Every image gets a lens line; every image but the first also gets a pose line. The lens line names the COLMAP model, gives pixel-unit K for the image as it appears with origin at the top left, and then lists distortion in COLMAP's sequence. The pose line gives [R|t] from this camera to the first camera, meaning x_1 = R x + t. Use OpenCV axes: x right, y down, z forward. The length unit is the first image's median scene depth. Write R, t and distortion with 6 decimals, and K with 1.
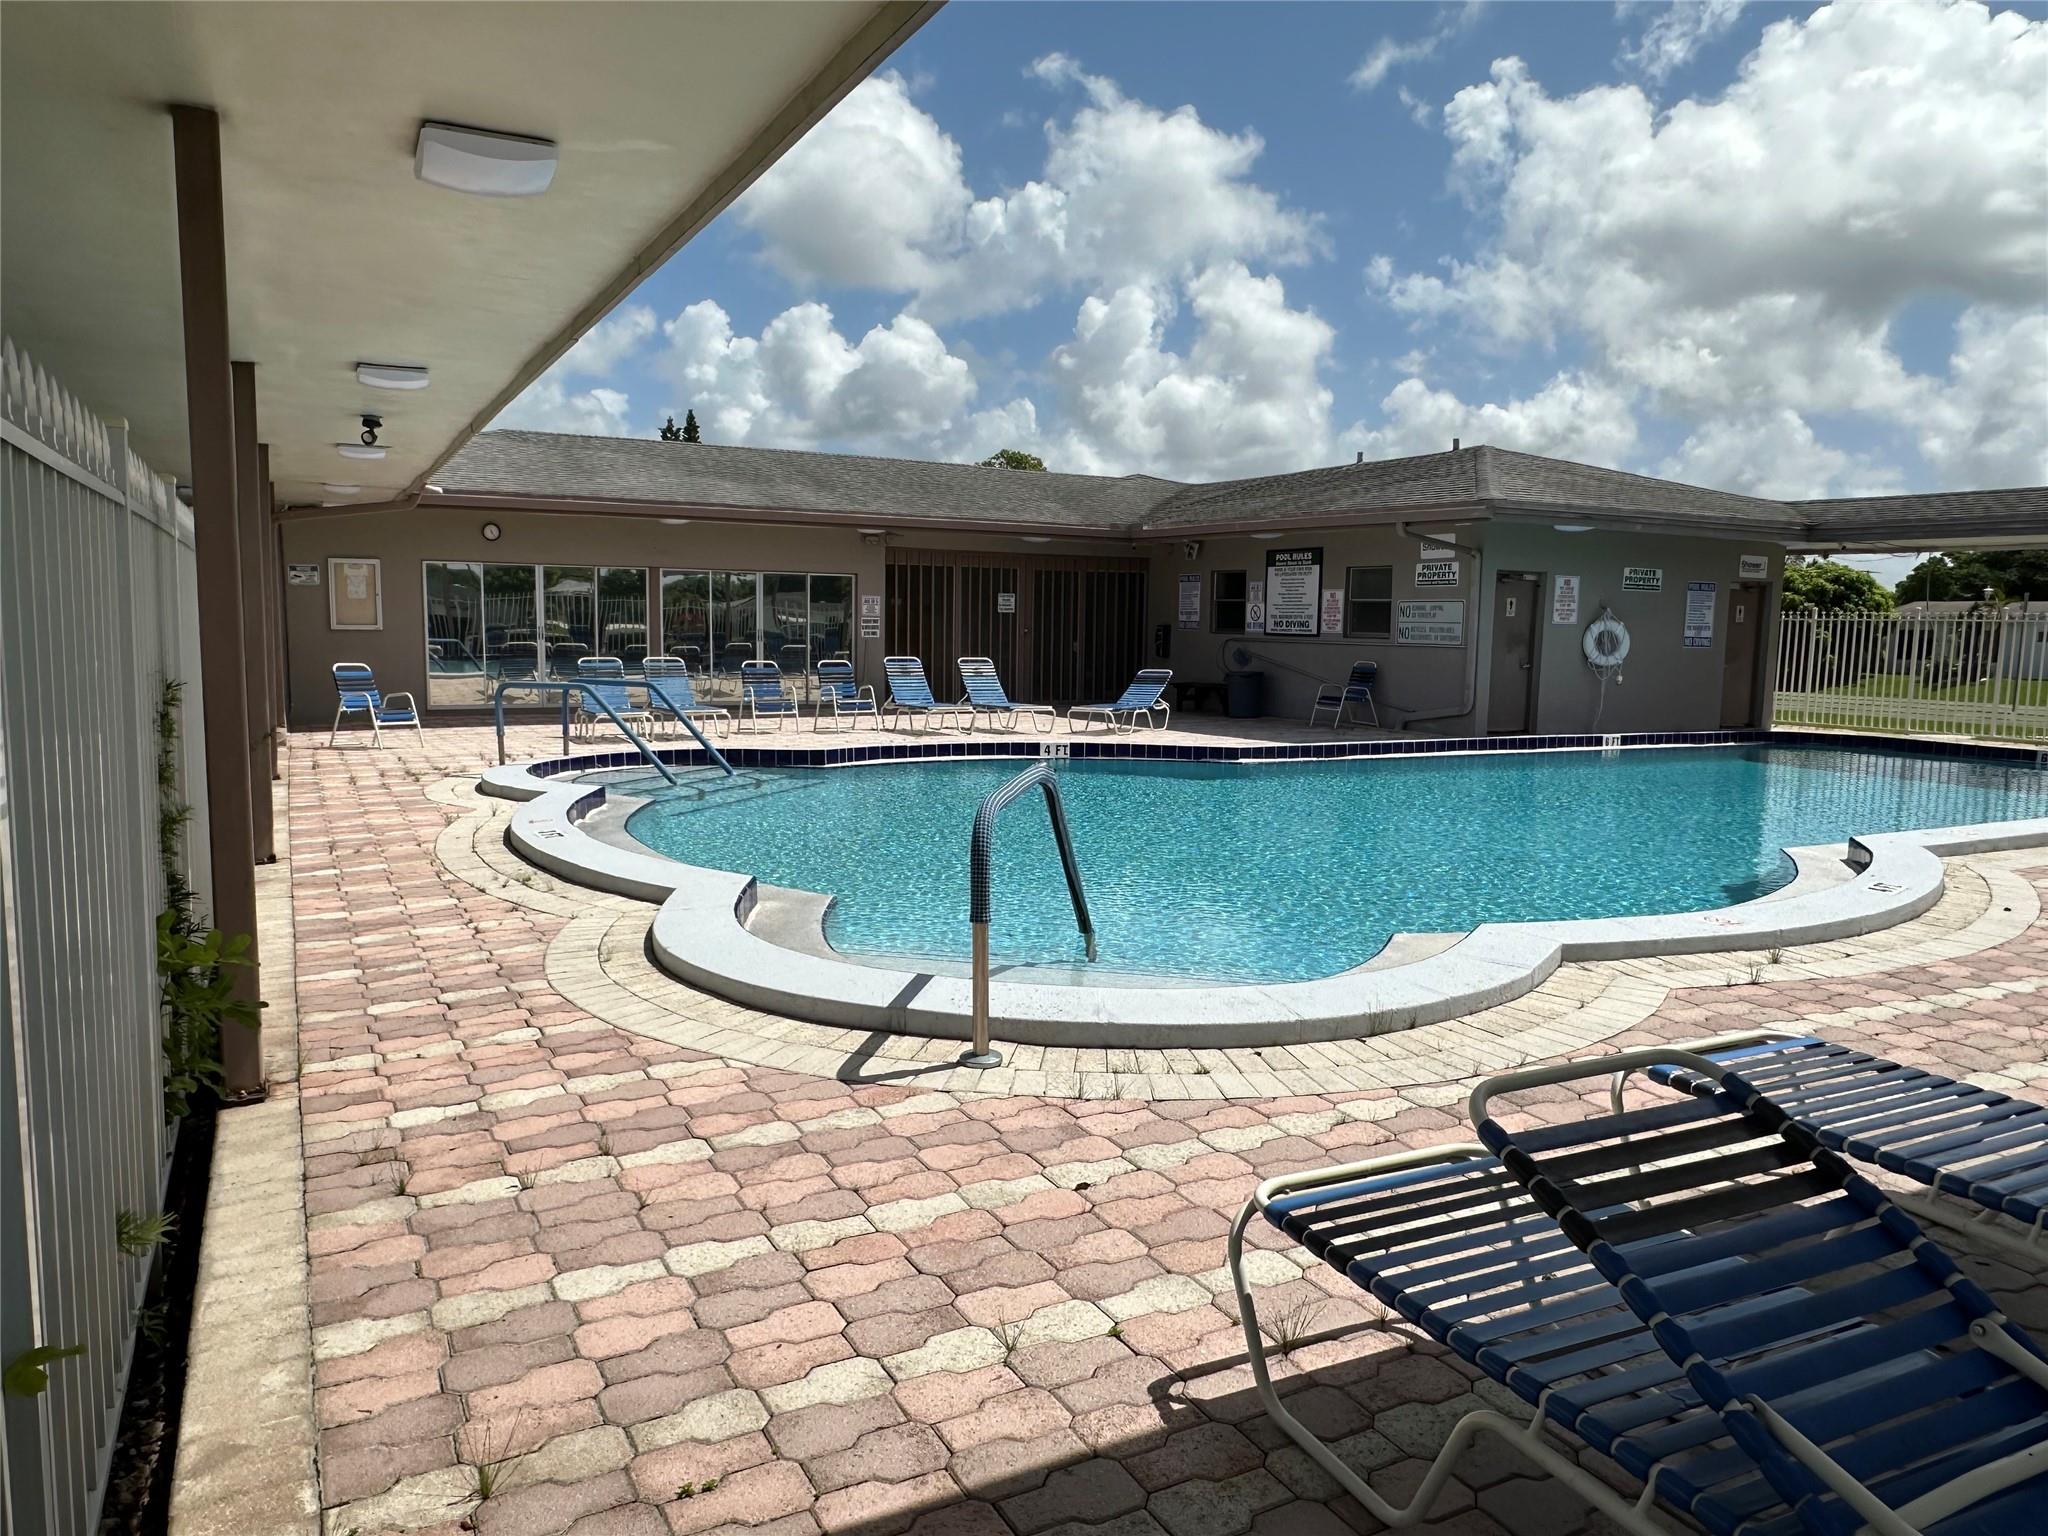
lens RADIAL K [[1393.1, 0, 1024.0], [0, 1393.1, 768.0], [0, 0, 1]] dist [0.005378, 0.001887]
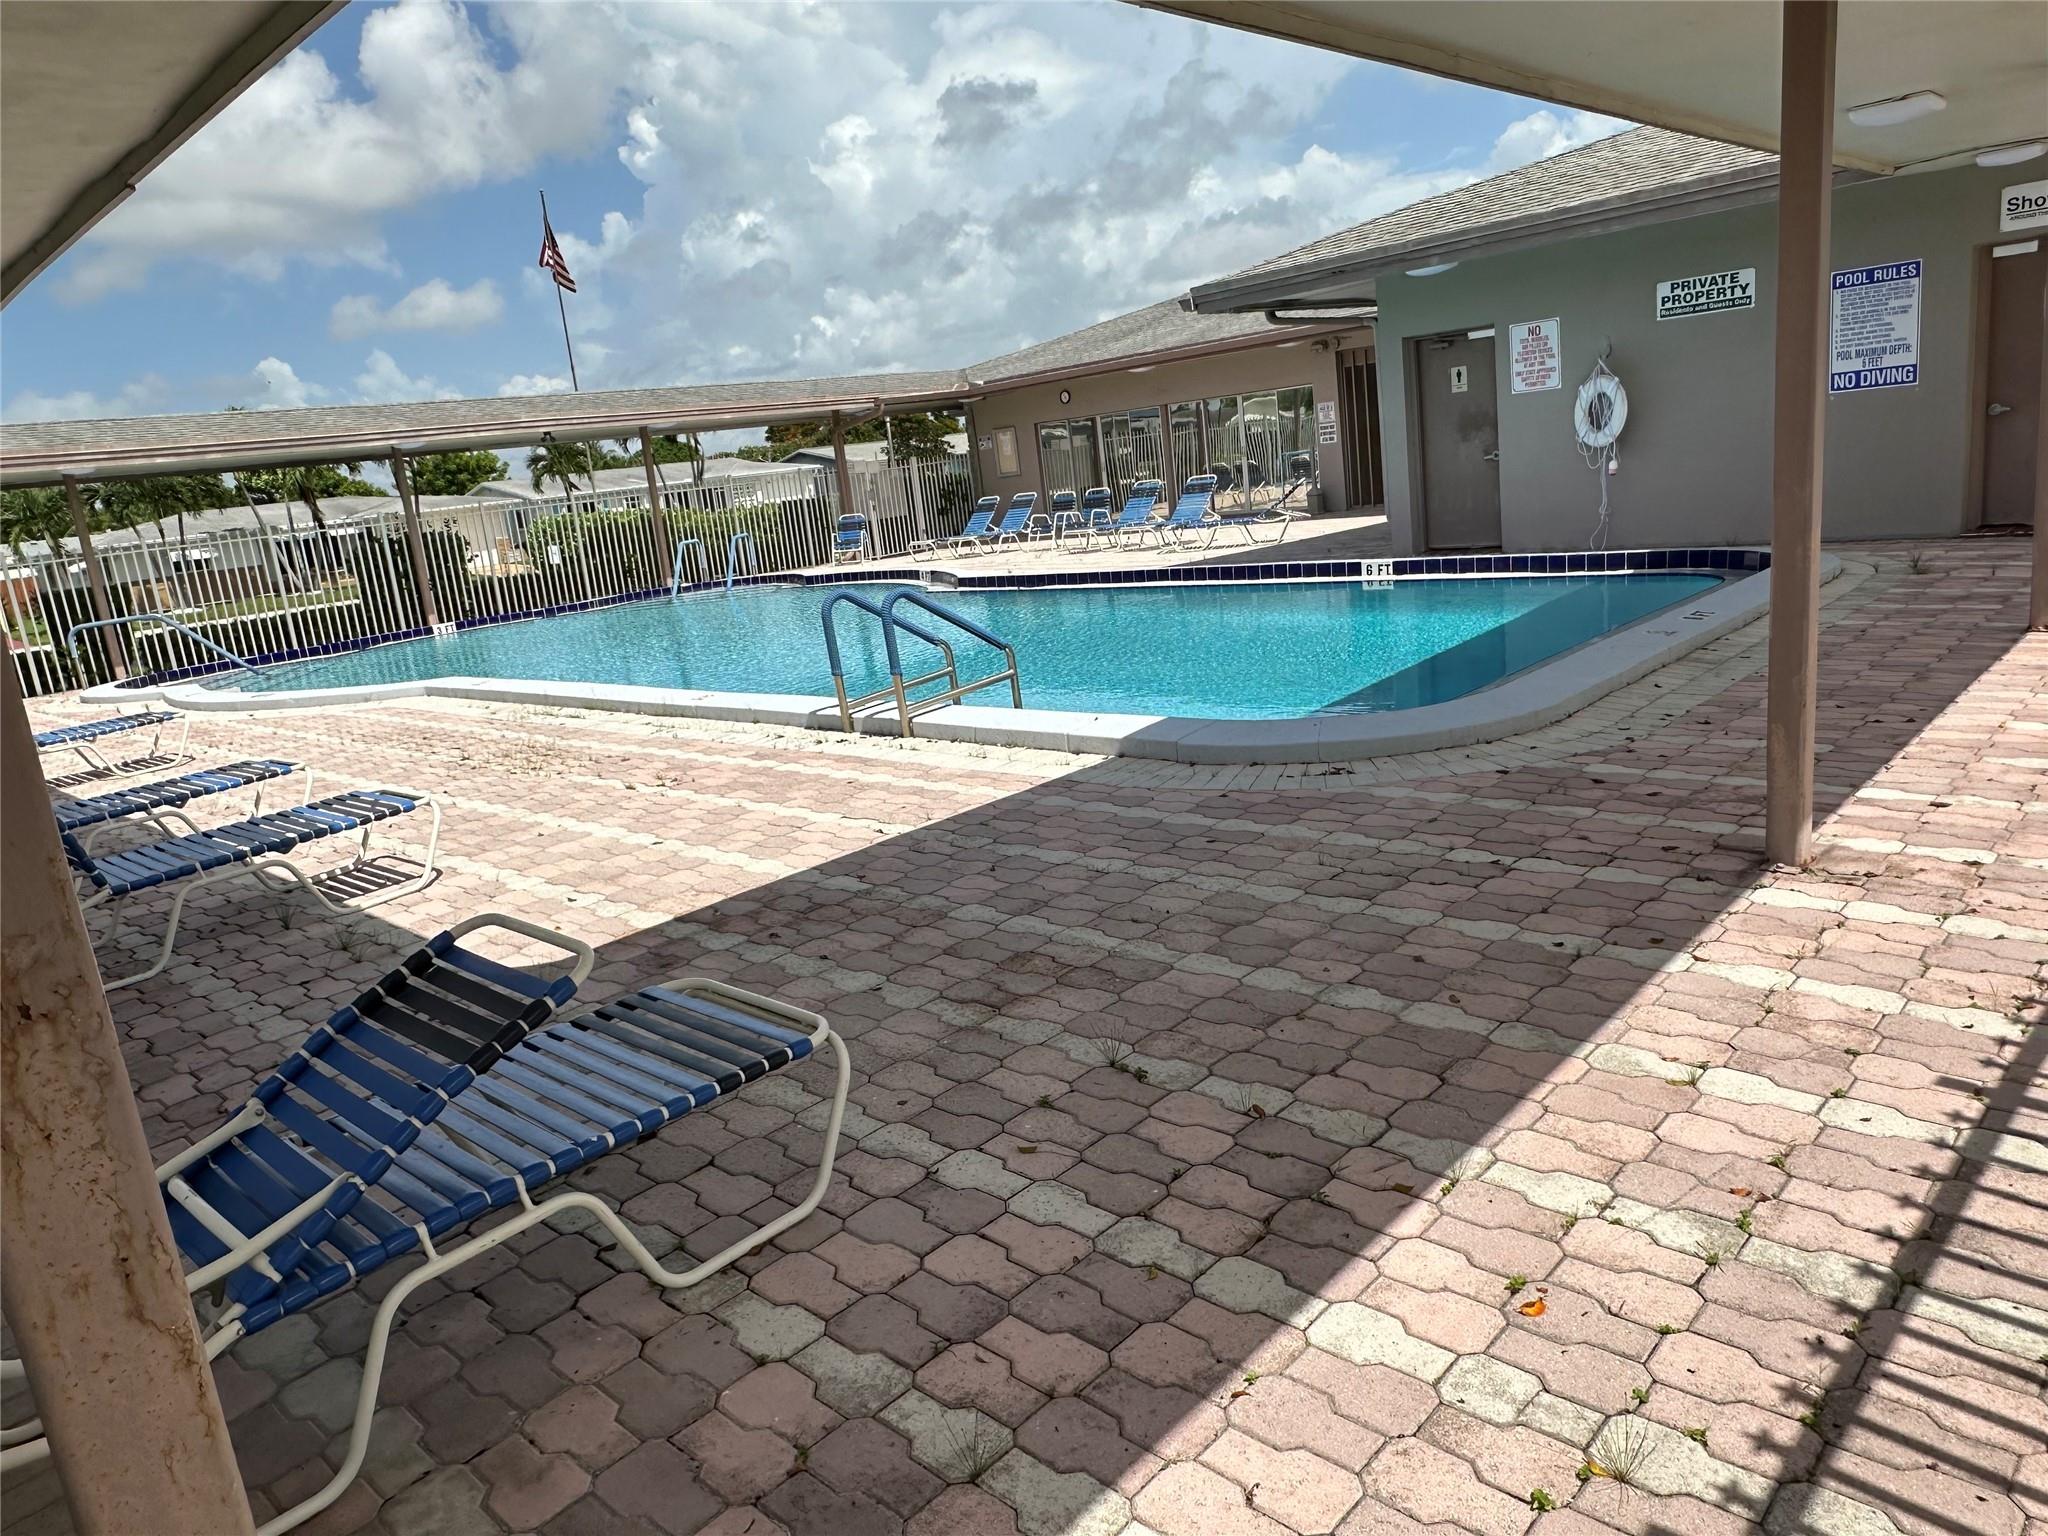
lens RADIAL K [[1393.1, 0, 1024.0], [0, 1393.1, 768.0], [0, 0, 1]] dist [0.005378, 0.001887]
pose [[0.329673, 0.151583, -0.931847, 0.982109], [0.015367, 0.986034, 0.165834, -0.037455], [0.943970, -0.068990, 0.322739, 0.520576]]
